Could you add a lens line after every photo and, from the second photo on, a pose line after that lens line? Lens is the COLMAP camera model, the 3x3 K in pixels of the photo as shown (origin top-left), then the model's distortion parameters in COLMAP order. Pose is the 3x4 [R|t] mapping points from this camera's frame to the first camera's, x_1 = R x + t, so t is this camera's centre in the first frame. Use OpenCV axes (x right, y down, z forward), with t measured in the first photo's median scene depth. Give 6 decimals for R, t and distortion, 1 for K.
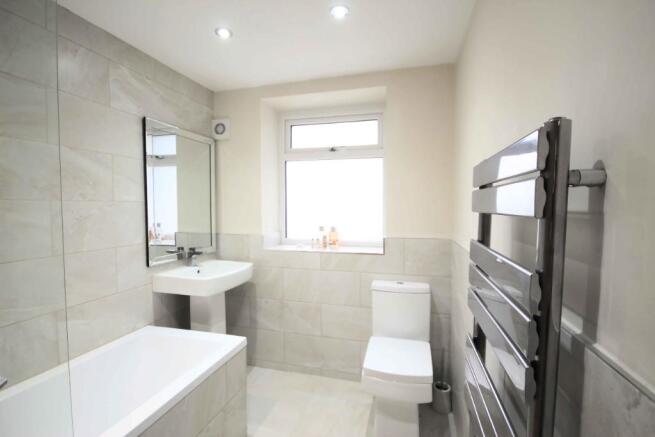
lens RADIAL K [[303.2, 0, 327.5], [0, 303.2, 218.5], [0, 0, 1]] dist [-0.010158, -0.000317]
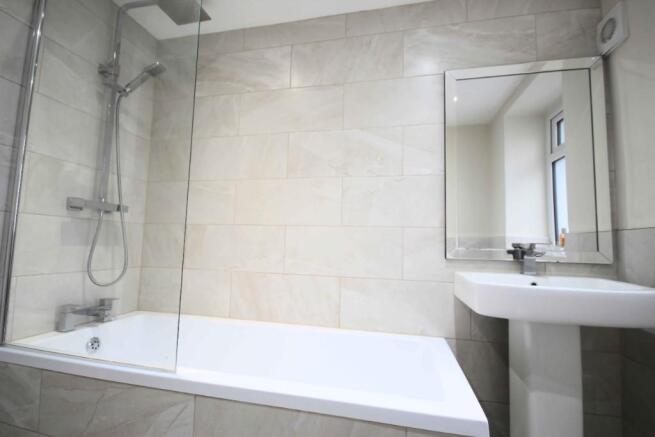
lens RADIAL K [[303.2, 0, 327.5], [0, 303.2, 218.5], [0, 0, 1]] dist [-0.010158, -0.000317]
pose [[0.033002, -0.076105, -0.996554, 0.166409], [-0.073831, 0.994187, -0.078369, 0.146993], [0.996725, 0.076163, 0.027191, 0.706468]]
